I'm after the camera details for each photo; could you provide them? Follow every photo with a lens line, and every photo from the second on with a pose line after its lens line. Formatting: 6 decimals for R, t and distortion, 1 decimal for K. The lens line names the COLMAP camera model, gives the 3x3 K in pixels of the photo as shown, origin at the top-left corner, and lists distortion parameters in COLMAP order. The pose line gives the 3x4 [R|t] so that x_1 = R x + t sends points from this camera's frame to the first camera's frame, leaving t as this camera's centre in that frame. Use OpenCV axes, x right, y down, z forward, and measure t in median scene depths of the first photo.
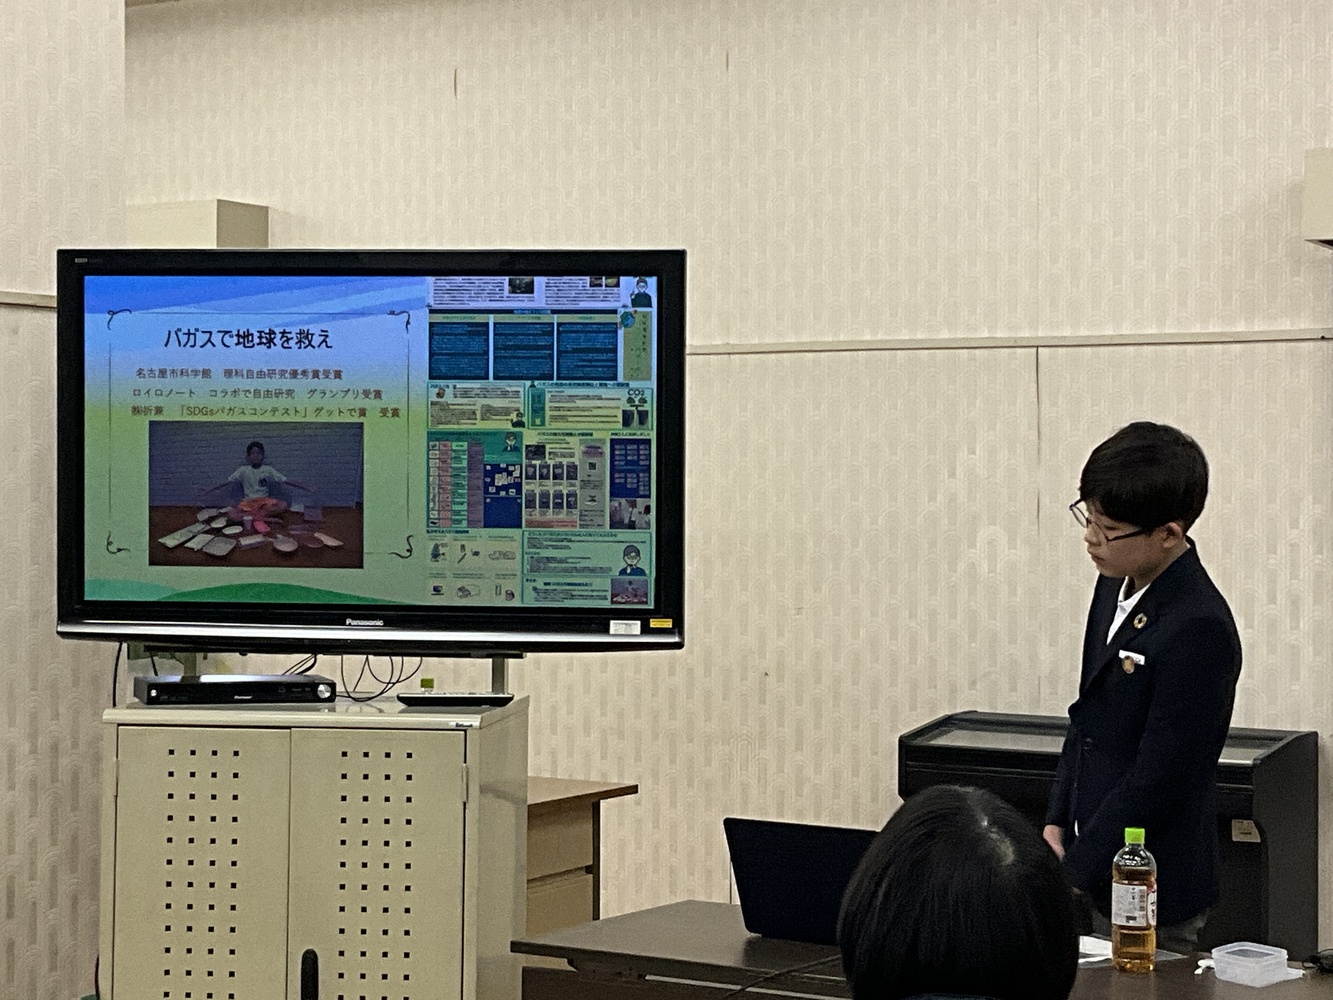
lens RADIAL K [[2636.2, 0, 666.5], [0, 2636.2, 500.0], [0, 0, 1]] dist [0.042272, 0.413654]
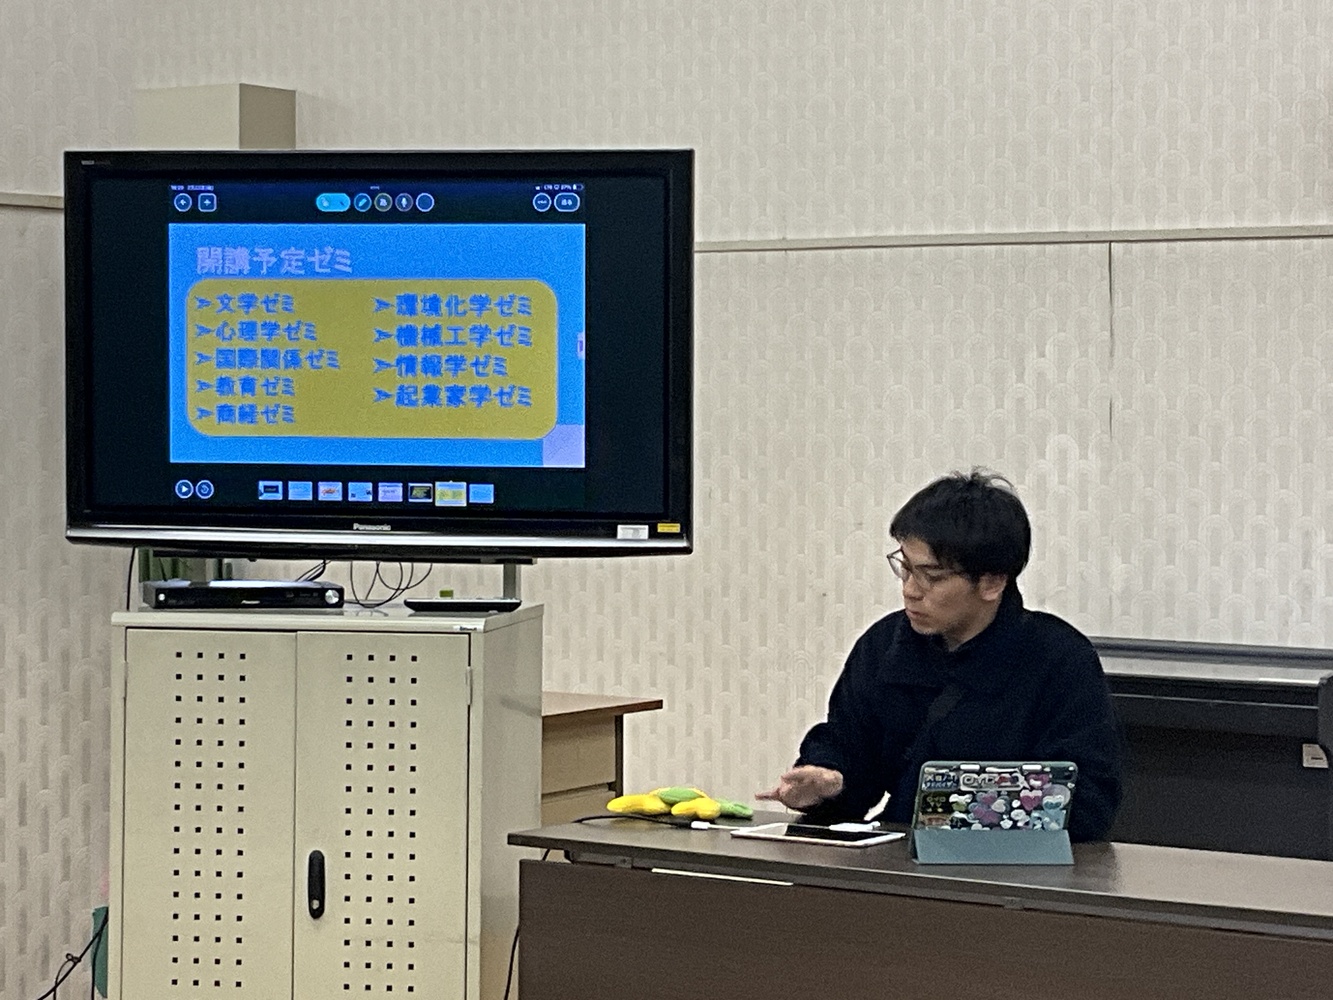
lens RADIAL K [[3232.2, 0, 666.5], [0, 3232.2, 500.0], [0, 0, 1]] dist [0.029766, 0.736196]
pose [[0.998854, 0.000823, -0.047862, 0.052949], [0.000438, 0.999653, 0.026334, 0.004117], [0.047867, -0.026325, 0.998507, -0.203336]]
